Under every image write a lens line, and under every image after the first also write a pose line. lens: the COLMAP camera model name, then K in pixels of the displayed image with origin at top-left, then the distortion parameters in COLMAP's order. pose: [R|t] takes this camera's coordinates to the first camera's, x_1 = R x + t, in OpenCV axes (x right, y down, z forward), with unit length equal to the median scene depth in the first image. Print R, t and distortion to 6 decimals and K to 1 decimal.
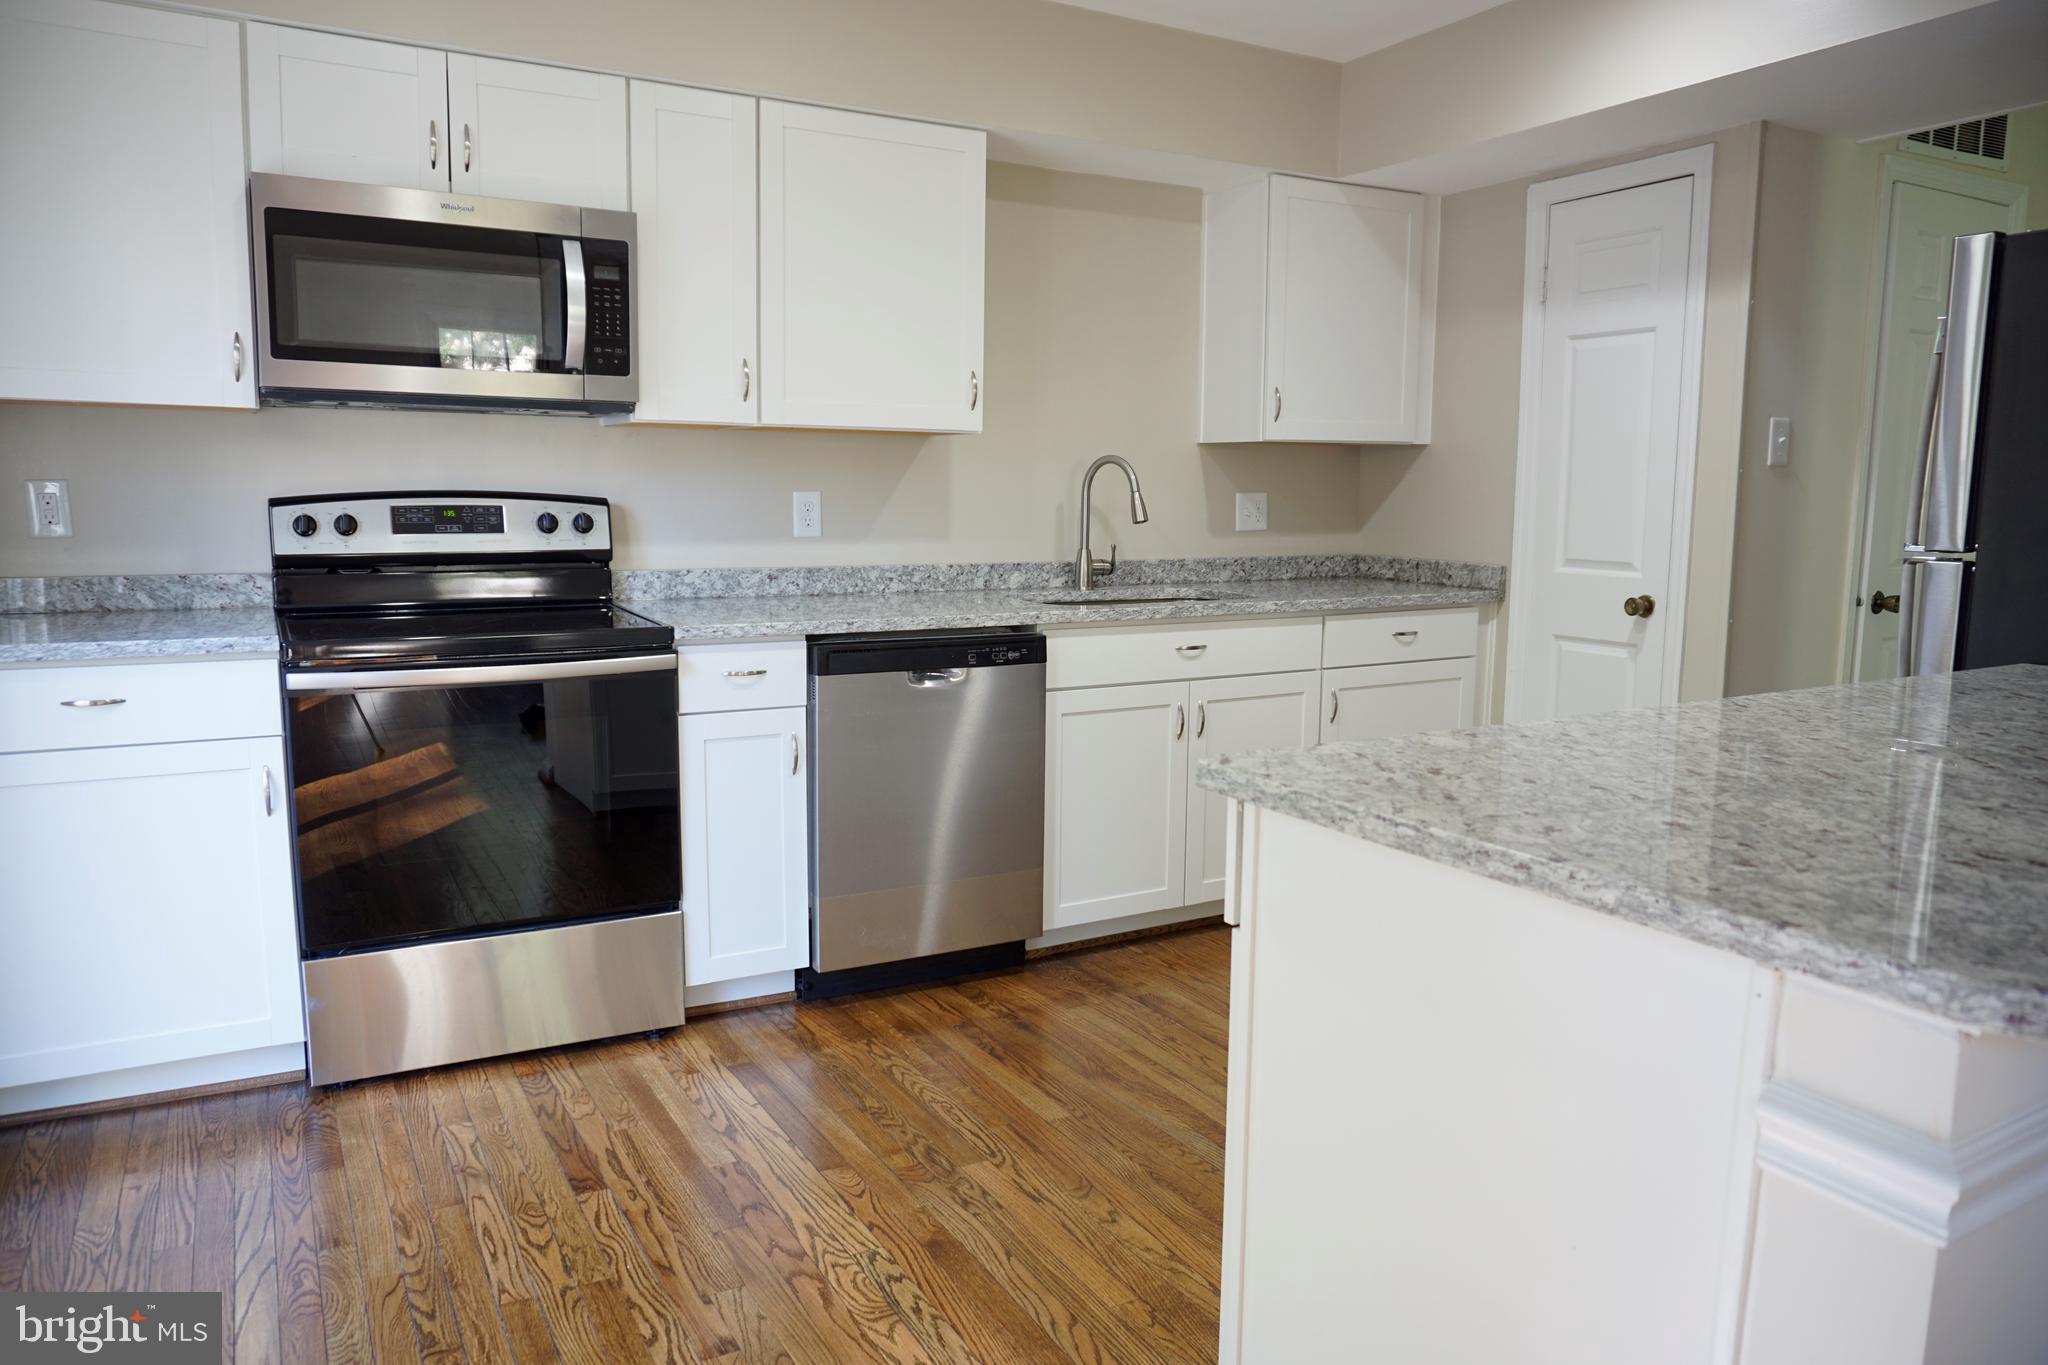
lens RADIAL K [[1393.6, 0, 1009.8], [0, 1393.6, 680.4], [0, 0, 1]] dist [-0.024059, 0.002795]
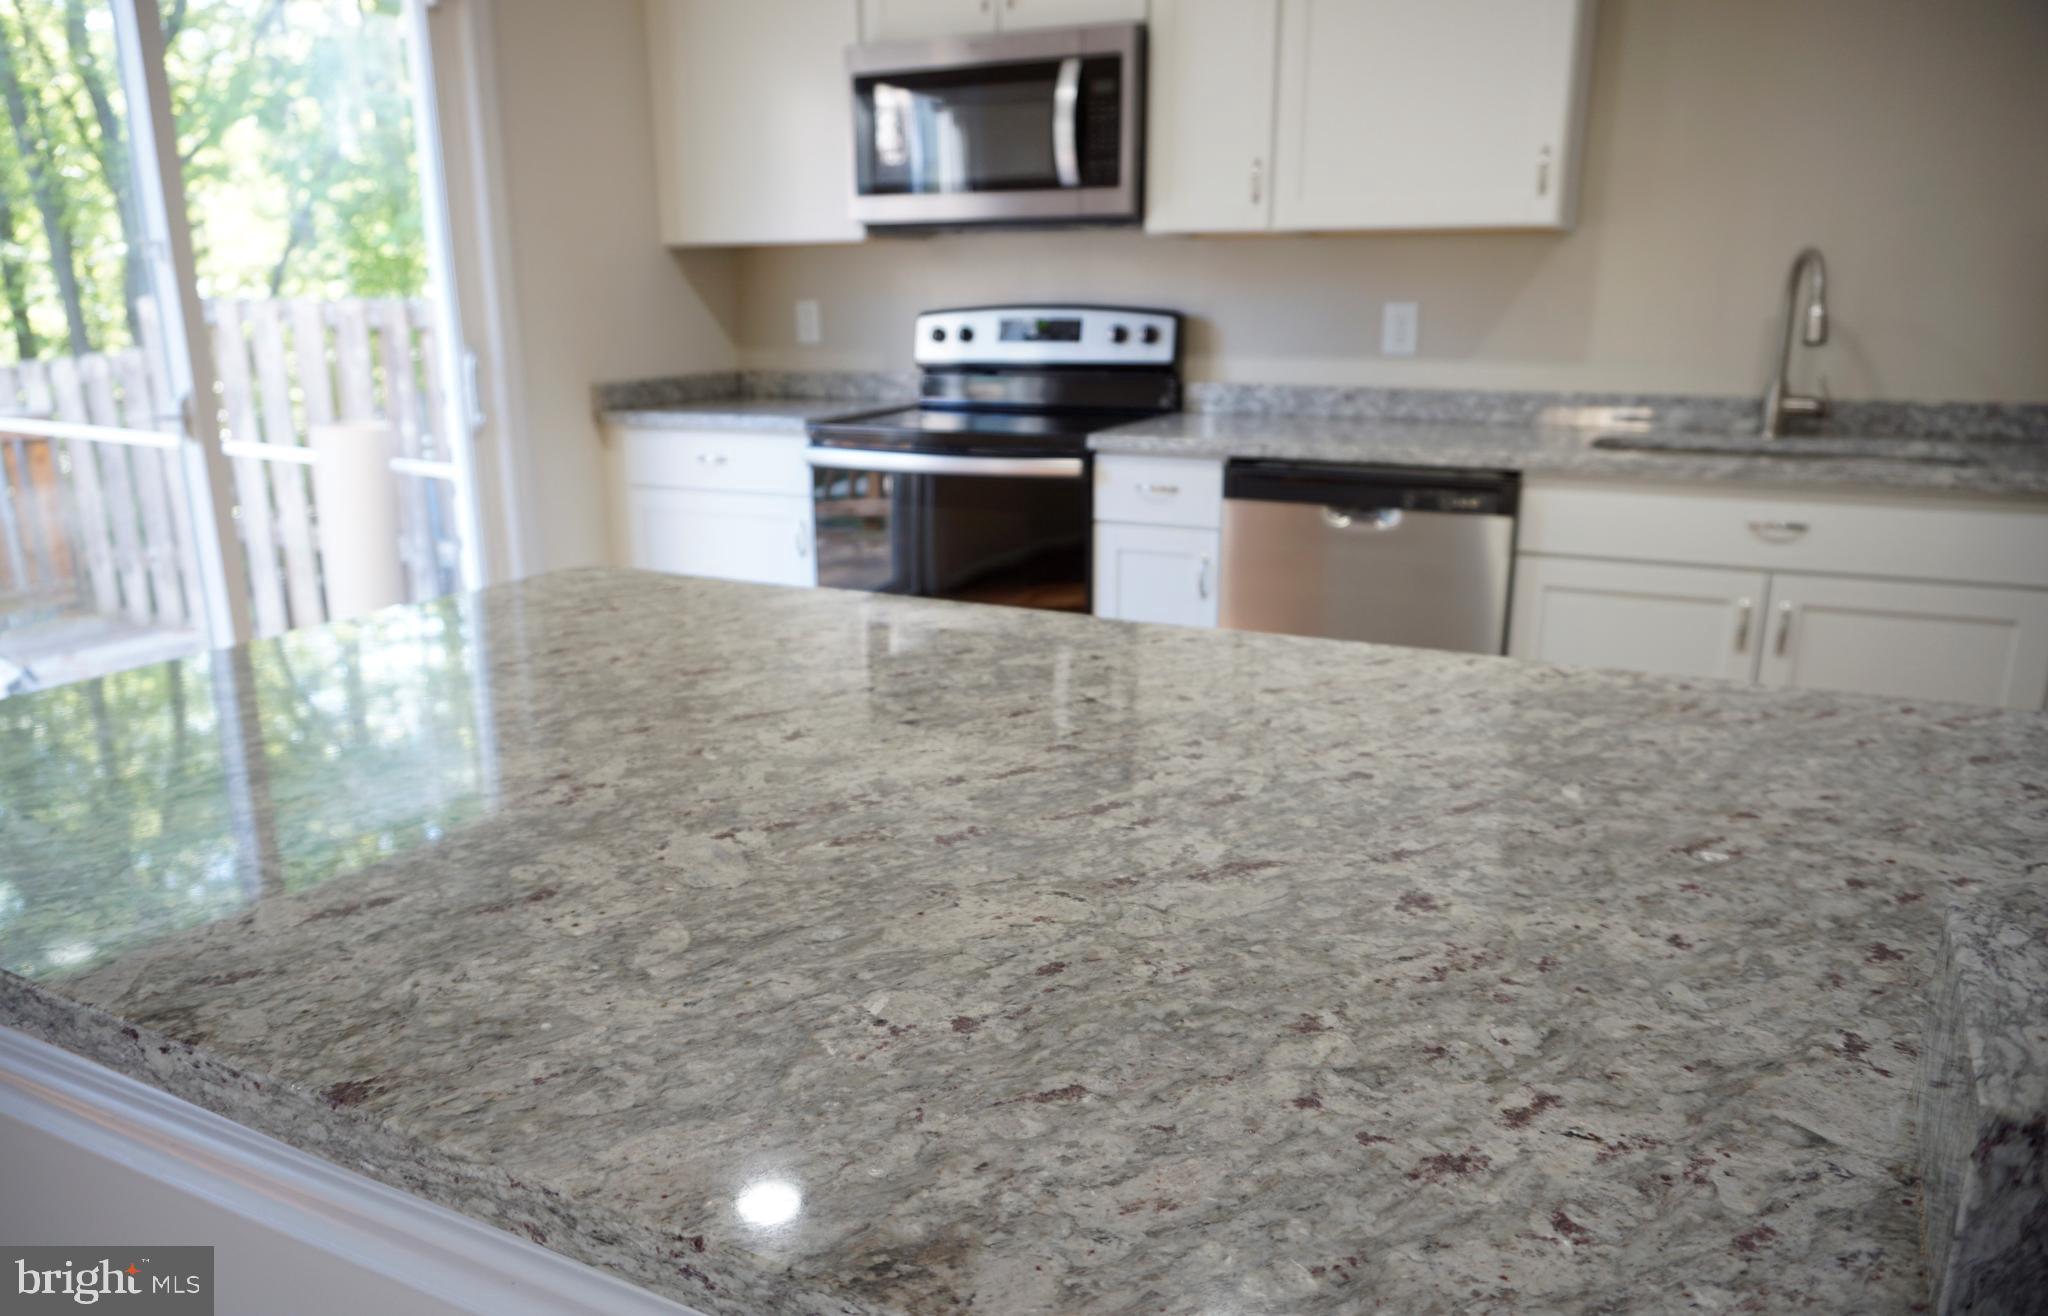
lens RADIAL K [[1341.8, 0, 1024.0], [0, 1341.8, 658.0], [0, 0, 1]] dist [-0.084855, 0.072801]
pose [[0.578346, 0.193742, -0.792452, 0.479101], [-0.100255, 0.980906, 0.166648, -0.032834], [0.809608, -0.016933, 0.586727, 0.334666]]
